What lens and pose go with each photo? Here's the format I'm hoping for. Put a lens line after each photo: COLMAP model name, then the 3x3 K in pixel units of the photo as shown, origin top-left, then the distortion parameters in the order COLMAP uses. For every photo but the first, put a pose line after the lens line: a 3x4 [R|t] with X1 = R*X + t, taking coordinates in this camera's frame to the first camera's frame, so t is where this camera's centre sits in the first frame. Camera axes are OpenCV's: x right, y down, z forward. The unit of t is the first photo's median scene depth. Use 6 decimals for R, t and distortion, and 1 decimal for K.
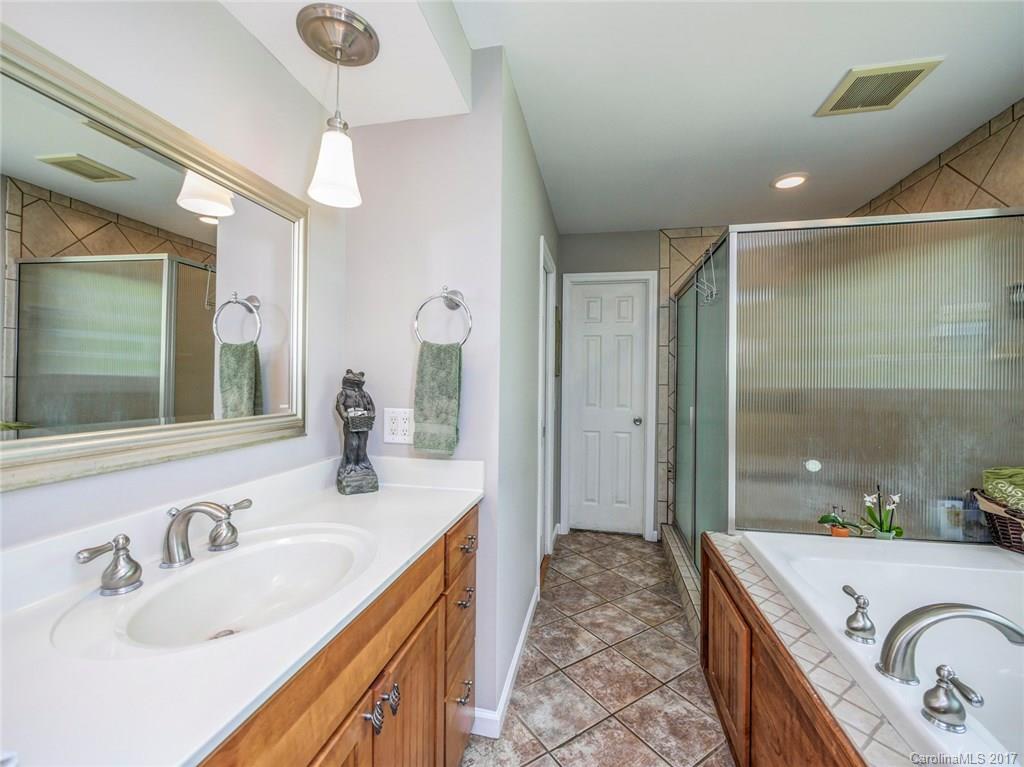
lens RADIAL K [[433.0, 0, 517.7], [0, 433.0, 382.6], [0, 0, 1]] dist [-0.003220, -0.000990]
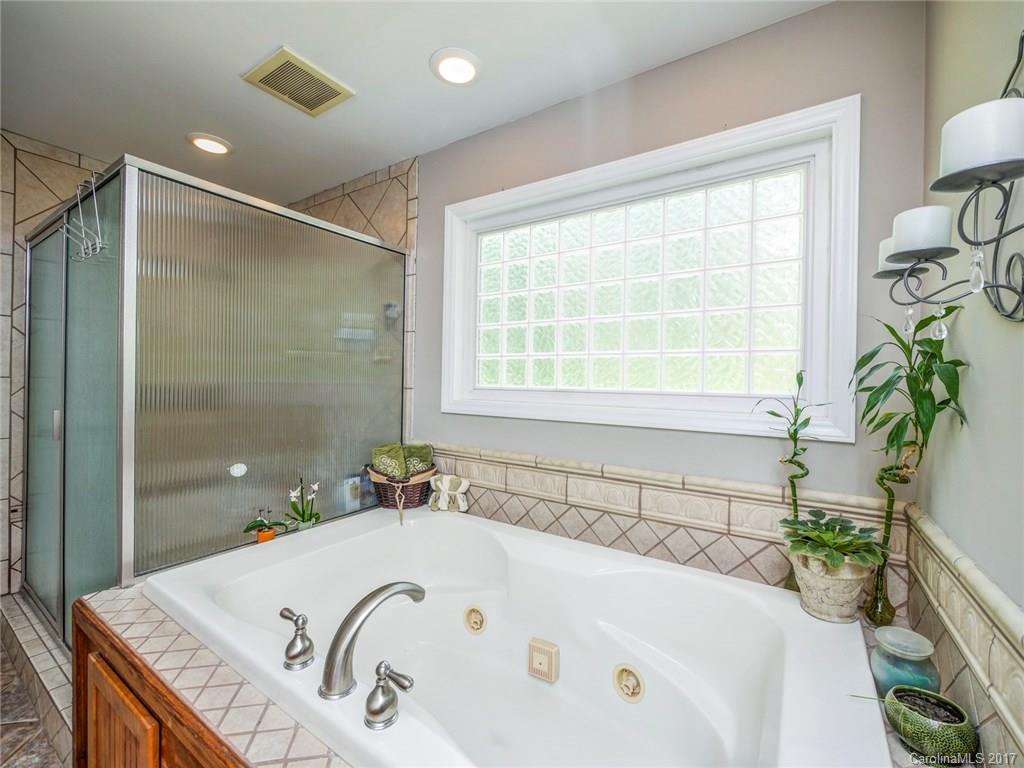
lens RADIAL K [[433.0, 0, 518.1], [0, 433.0, 384.9], [0, 0, 1]] dist [-0.003220, -0.000990]
pose [[0.371150, -0.006363, 0.928551, 0.078446], [-0.013414, 0.999835, 0.012213, -0.001310], [-0.928476, -0.016988, 0.371004, 0.148720]]
